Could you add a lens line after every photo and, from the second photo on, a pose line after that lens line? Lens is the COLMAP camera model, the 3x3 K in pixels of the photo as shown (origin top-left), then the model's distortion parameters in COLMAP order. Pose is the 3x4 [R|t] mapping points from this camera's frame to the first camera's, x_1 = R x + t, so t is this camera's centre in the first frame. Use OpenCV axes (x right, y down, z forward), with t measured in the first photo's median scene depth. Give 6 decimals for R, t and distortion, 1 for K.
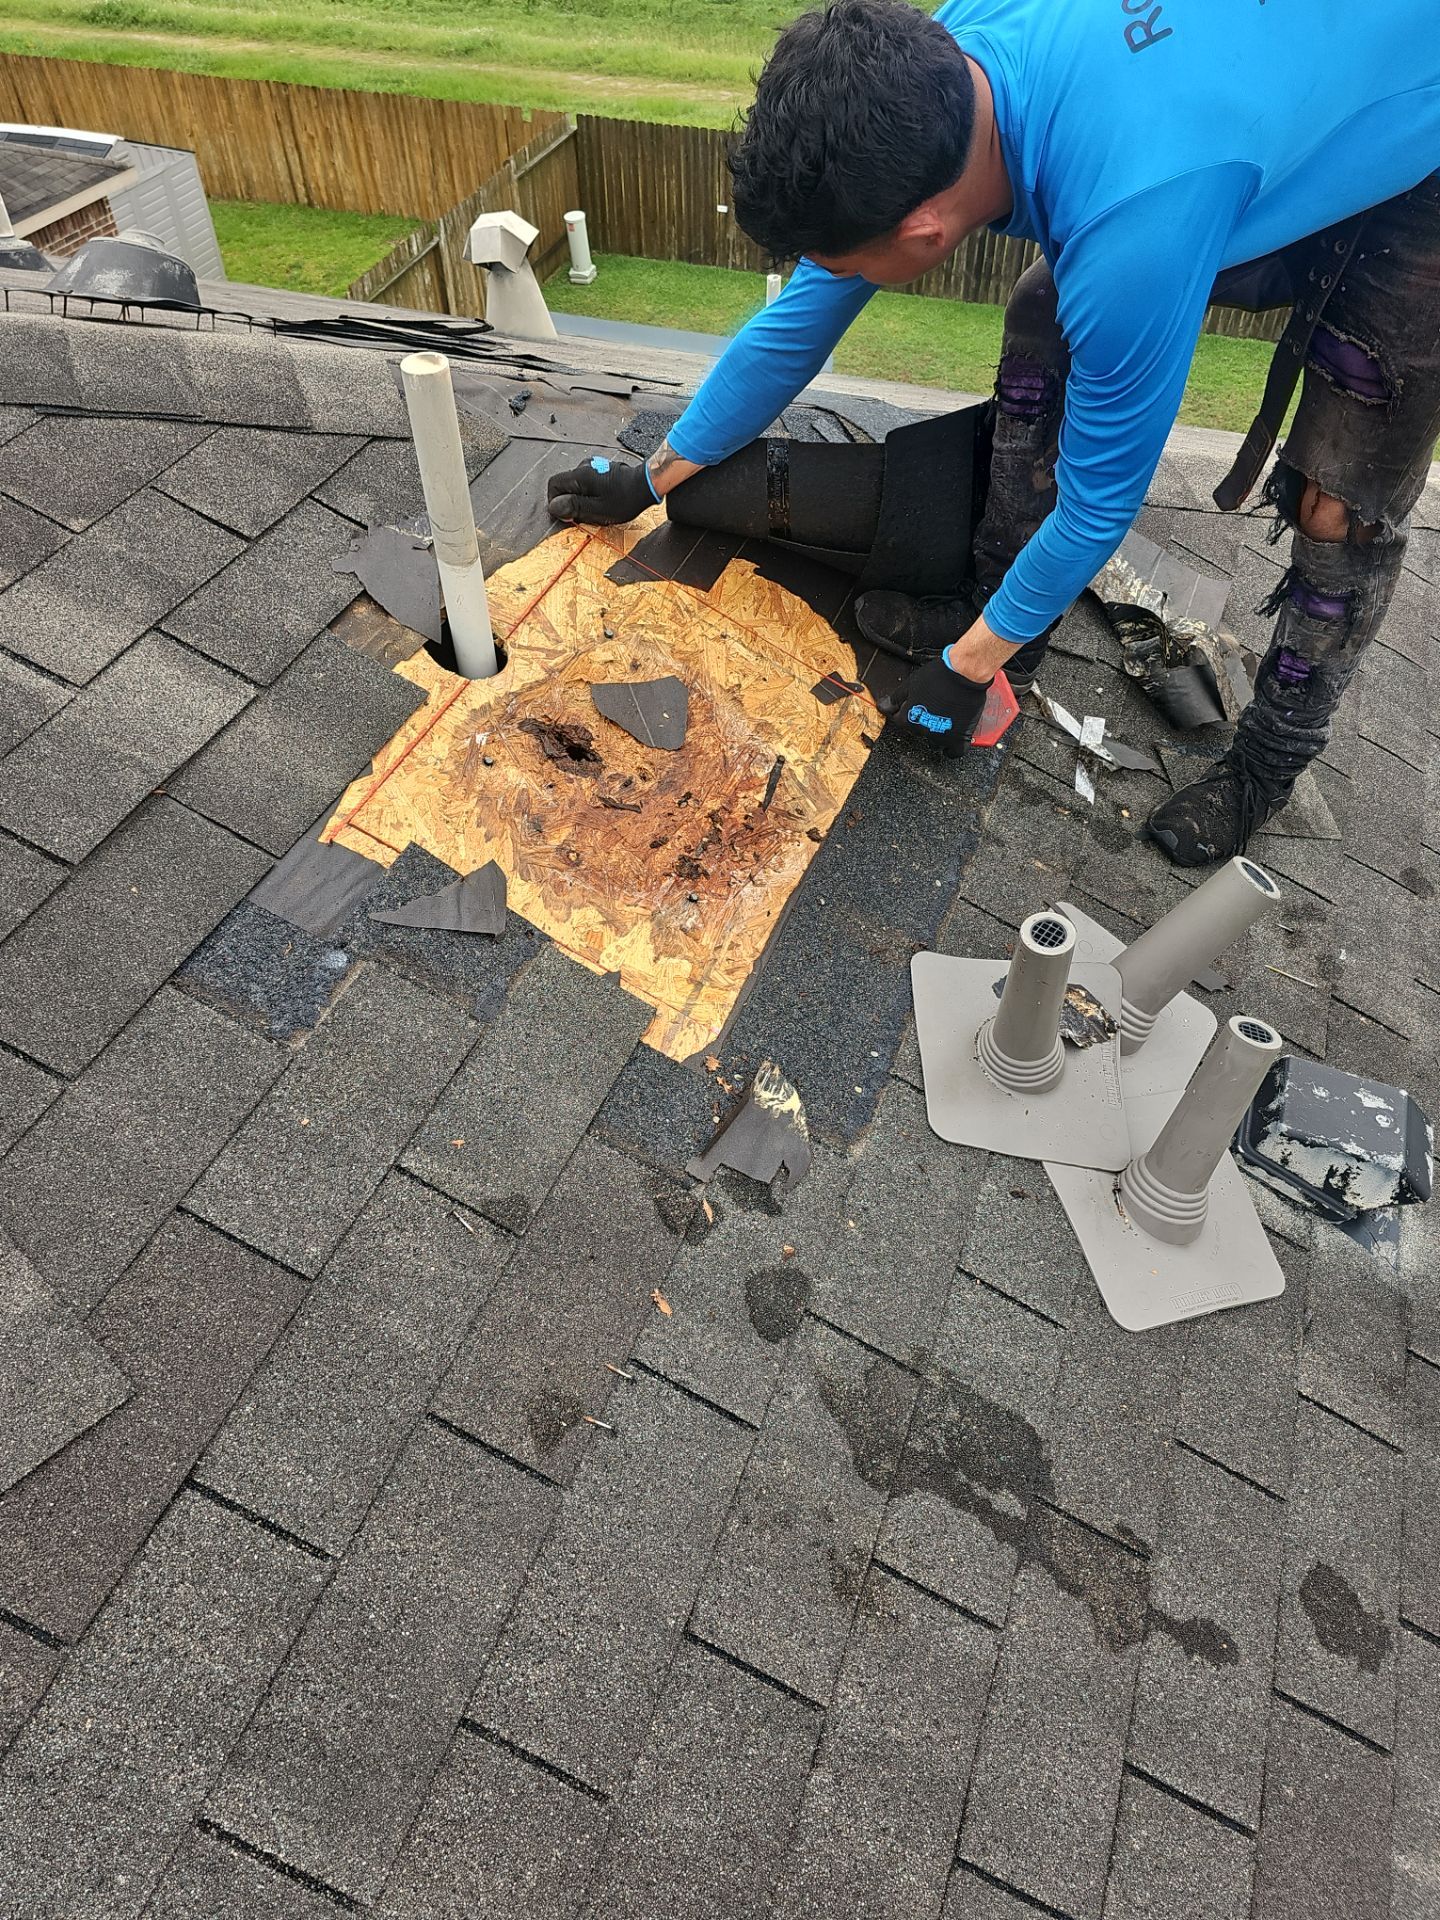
lens RADIAL K [[1287.4, 0, 712.1], [0, 1287.4, 977.1], [0, 0, 1]] dist [0.026539, -0.030780]
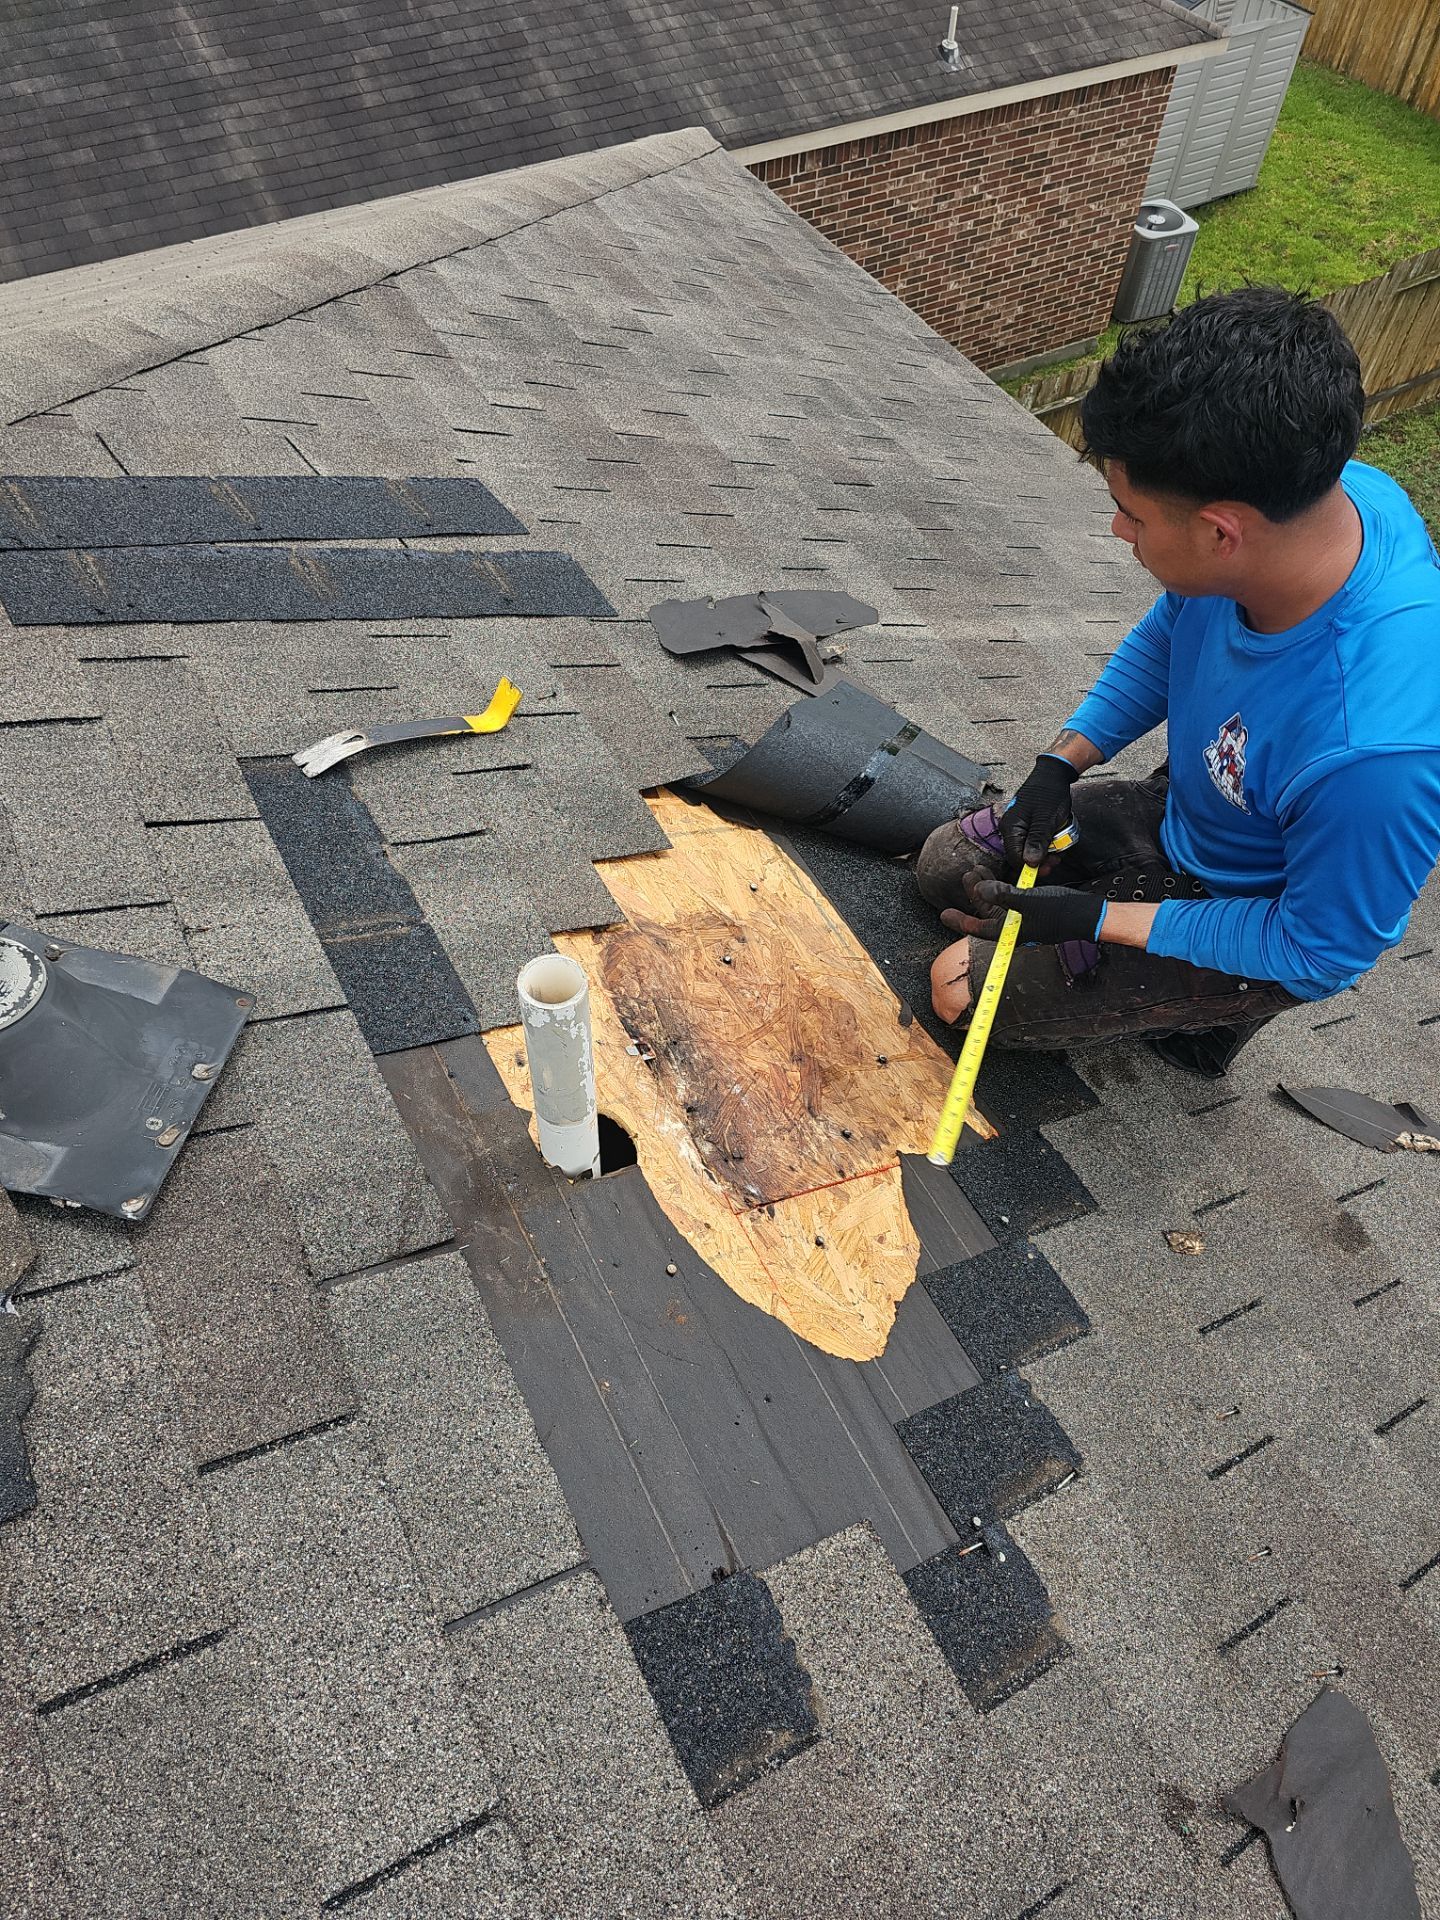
lens RADIAL K [[1287.4, 0, 706.6], [0, 1287.4, 963.4], [0, 0, 1]] dist [0.026539, -0.030780]
pose [[0.756375, 0.543820, -0.363533, -0.063241], [-0.499542, 0.839000, 0.215725, -0.110885], [0.422320, 0.018431, 0.906260, 0.105872]]
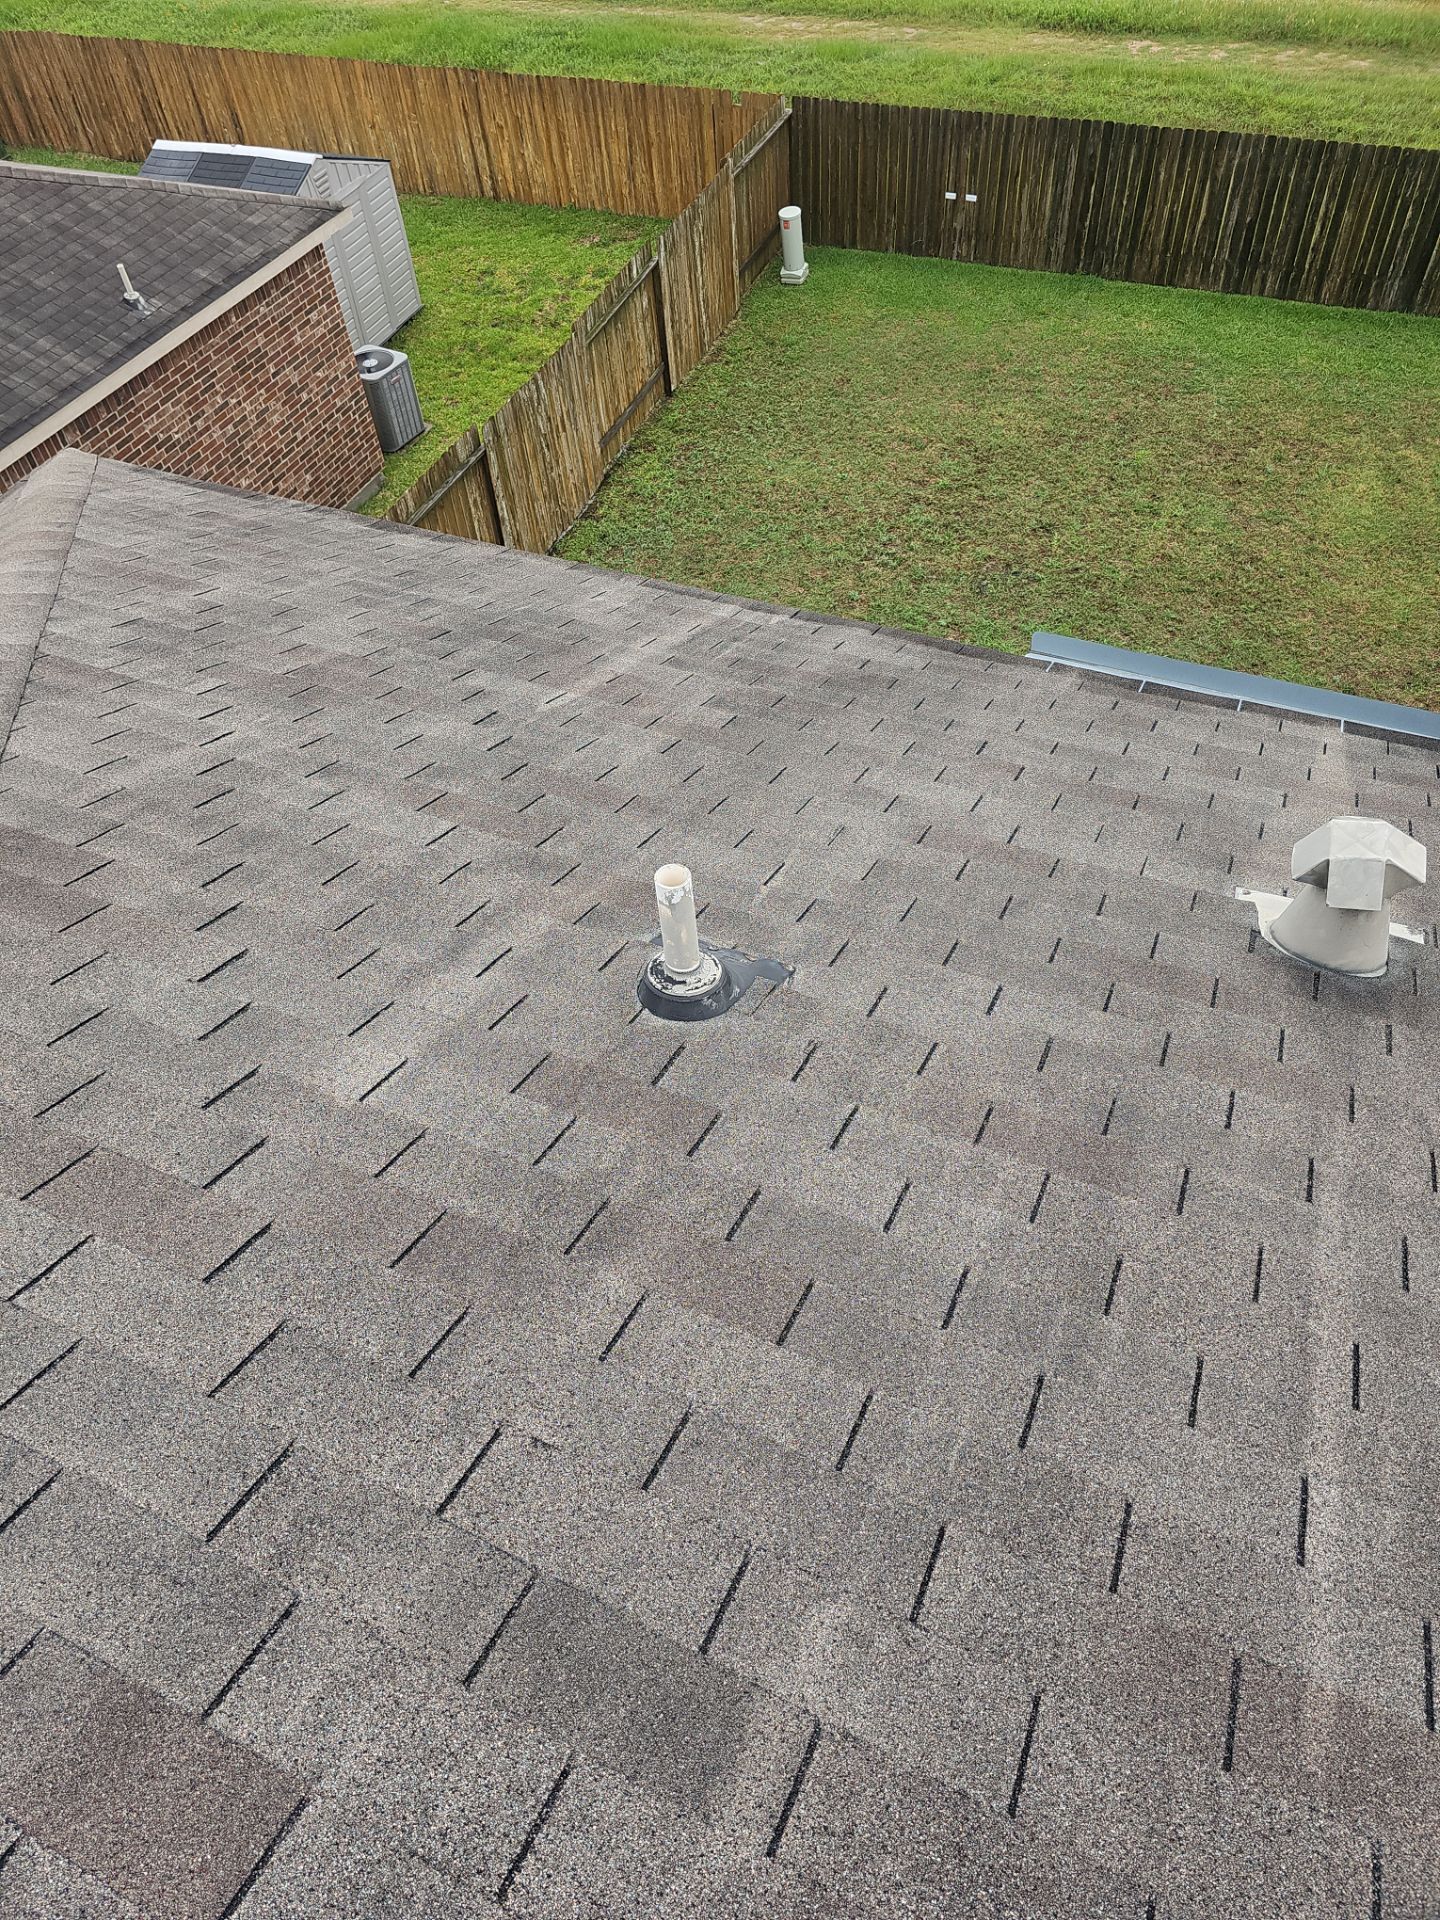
lens RADIAL K [[1287.4, 0, 709.3], [0, 1287.4, 960.7], [0, 0, 1]] dist [0.026539, -0.030780]
pose [[0.996385, 0.012538, -0.084028, -0.075124], [-0.008632, 0.998872, 0.046686, -0.094315], [0.084519, -0.045792, 0.995369, 0.053821]]
